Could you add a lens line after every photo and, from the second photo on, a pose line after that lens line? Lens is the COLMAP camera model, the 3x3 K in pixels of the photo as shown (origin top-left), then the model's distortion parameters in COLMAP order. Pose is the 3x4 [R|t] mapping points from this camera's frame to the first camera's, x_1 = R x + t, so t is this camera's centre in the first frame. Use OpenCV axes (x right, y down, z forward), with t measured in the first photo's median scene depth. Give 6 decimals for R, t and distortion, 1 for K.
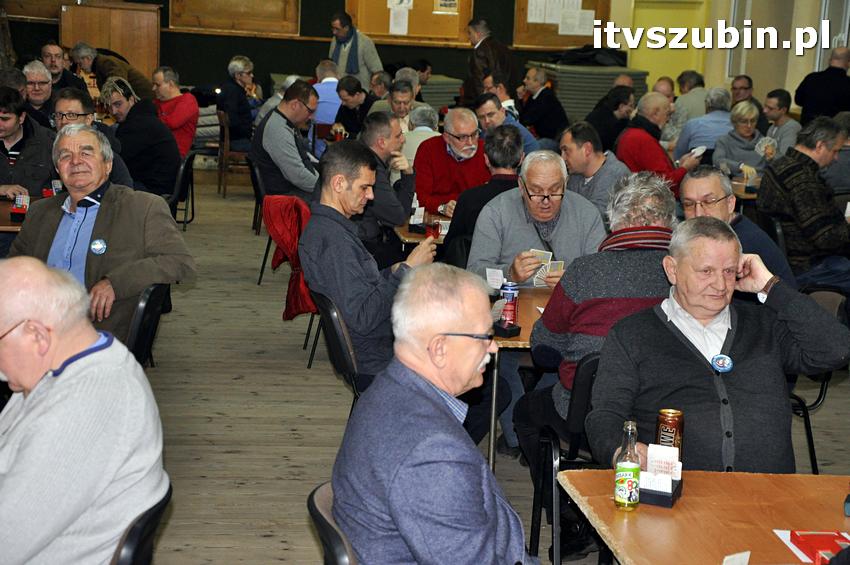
lens RADIAL K [[1838.0, 0, 425.0], [0, 1838.0, 282.5], [0, 0, 1]] dist [0.642130, -0.075959]
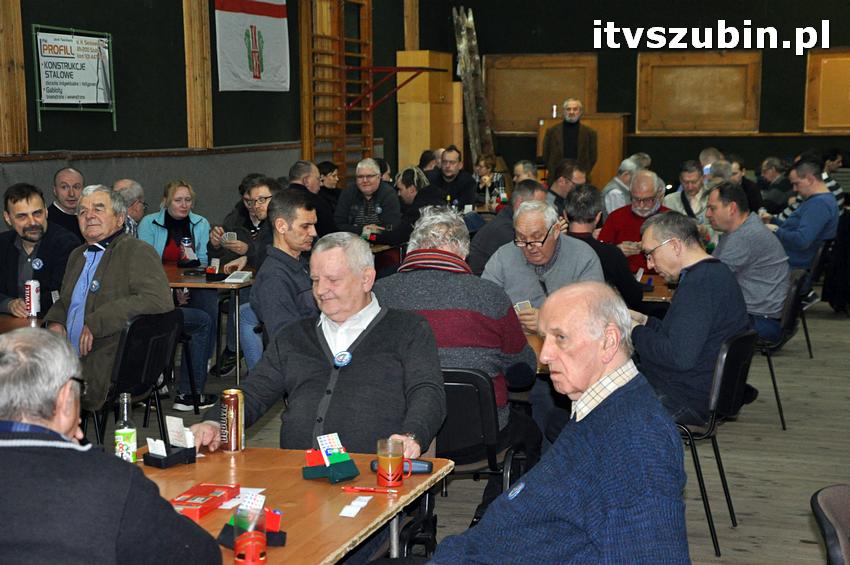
lens RADIAL K [[1743.0, 0, 425.0], [0, 1743.0, 282.5], [0, 0, 1]] dist [-0.057235, 0.249956]
pose [[0.918486, -0.015521, -0.395149, 0.255991], [-0.008723, 0.998191, -0.059481, 0.024594], [0.395358, 0.058080, 0.916689, 0.027015]]
